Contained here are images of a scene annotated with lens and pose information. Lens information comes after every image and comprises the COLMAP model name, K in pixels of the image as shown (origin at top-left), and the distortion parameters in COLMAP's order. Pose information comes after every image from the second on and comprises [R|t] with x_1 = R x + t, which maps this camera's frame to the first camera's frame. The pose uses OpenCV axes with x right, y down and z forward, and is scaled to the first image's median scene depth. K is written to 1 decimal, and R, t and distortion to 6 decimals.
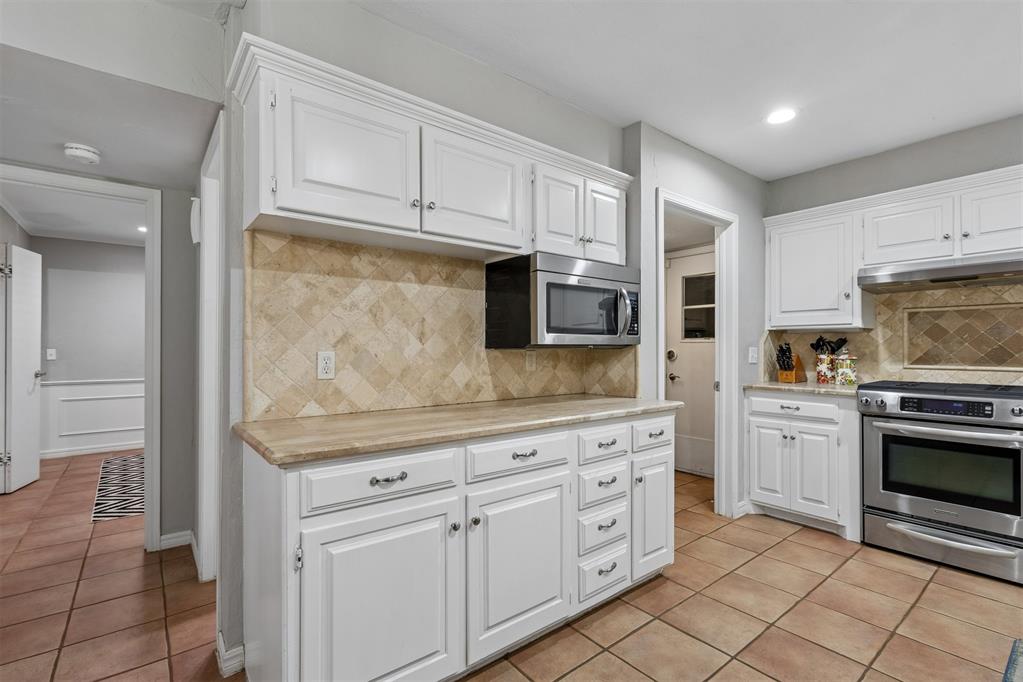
lens RADIAL K [[464.2, 0, 512.2], [0, 464.2, 344.6], [0, 0, 1]] dist [0.001851, 0.000178]
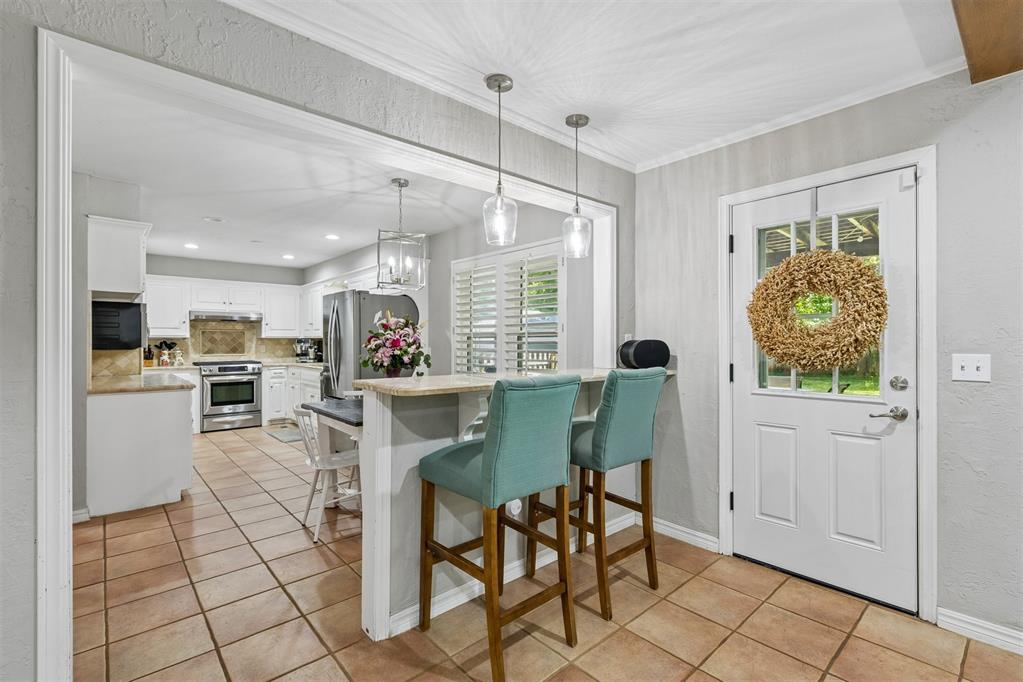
lens RADIAL K [[464.2, 0, 511.3], [0, 464.2, 341.9], [0, 0, 1]] dist [0.001851, 0.000178]
pose [[-0.052808, 0.002948, 0.998600, -1.604829], [-0.007268, 0.999968, -0.003336, -0.022700], [-0.998578, -0.007434, -0.052785, -0.398251]]
